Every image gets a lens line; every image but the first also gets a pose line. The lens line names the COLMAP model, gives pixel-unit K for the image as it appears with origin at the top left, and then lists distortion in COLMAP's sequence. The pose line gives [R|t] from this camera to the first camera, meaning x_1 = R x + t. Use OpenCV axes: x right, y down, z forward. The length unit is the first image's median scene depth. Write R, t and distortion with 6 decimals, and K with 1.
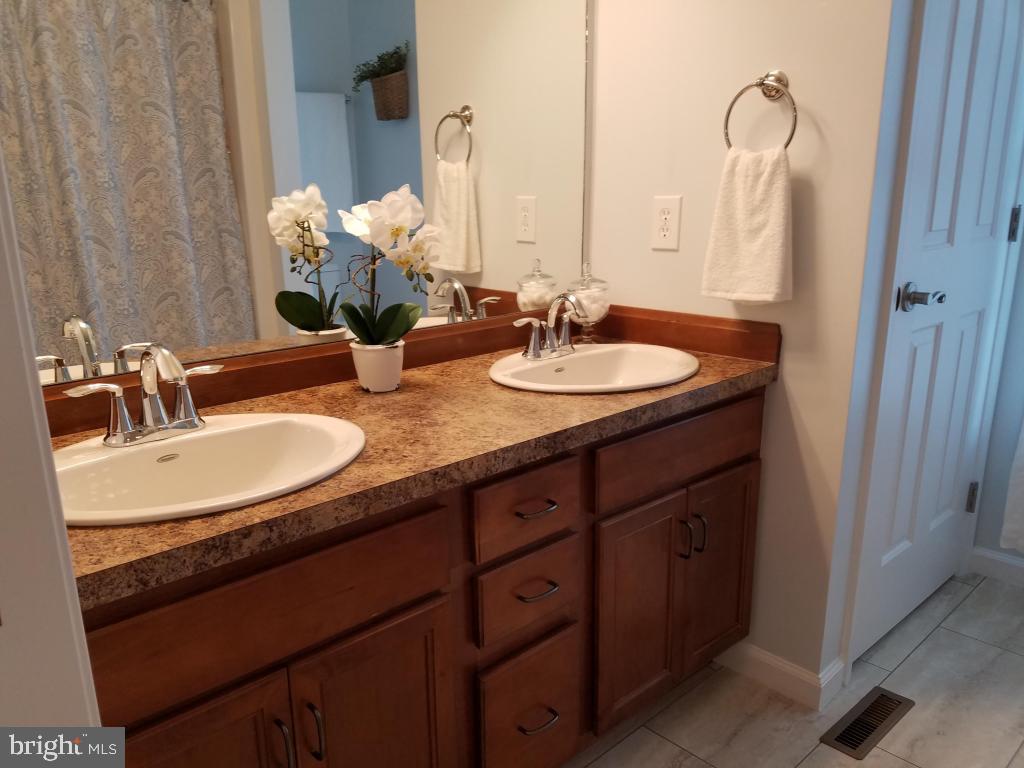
lens RADIAL K [[784.2, 0, 512.0], [0, 784.2, 384.0], [0, 0, 1]] dist [0.261586, -0.477590]
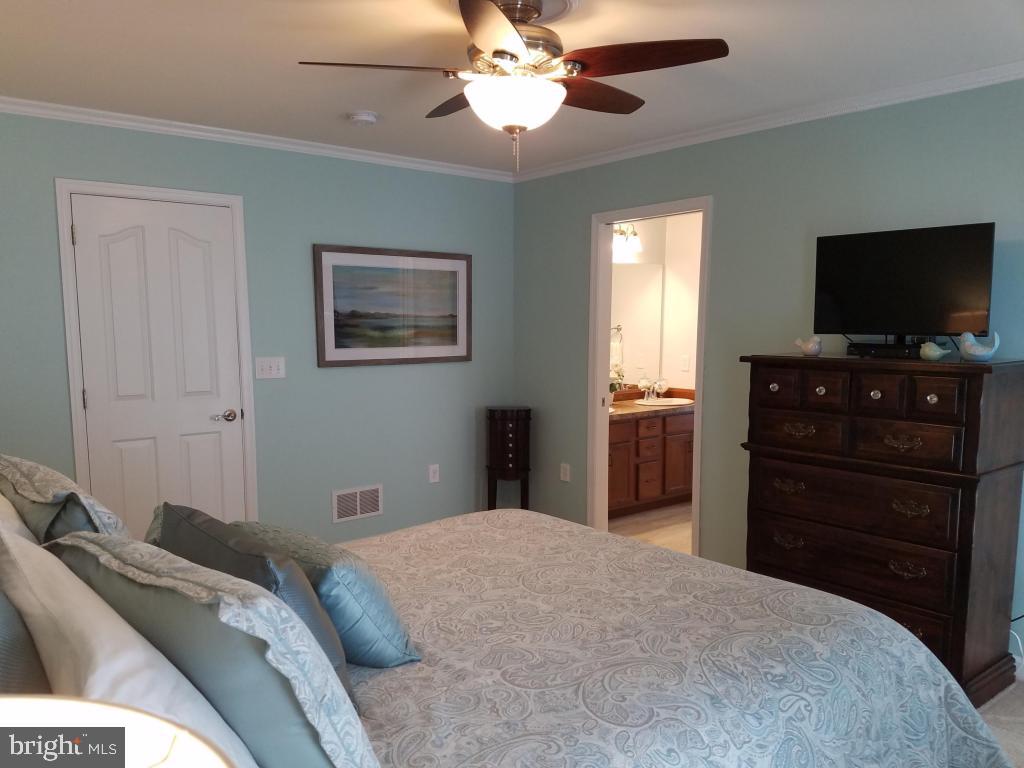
lens RADIAL K [[784.2, 0, 512.0], [0, 784.2, 384.0], [0, 0, 1]] dist [0.261586, -0.477590]
pose [[0.997371, 0.015142, -0.070858, -0.334041], [-0.026682, 0.985952, -0.164884, 0.512046], [0.067366, 0.166342, 0.983764, -2.616441]]
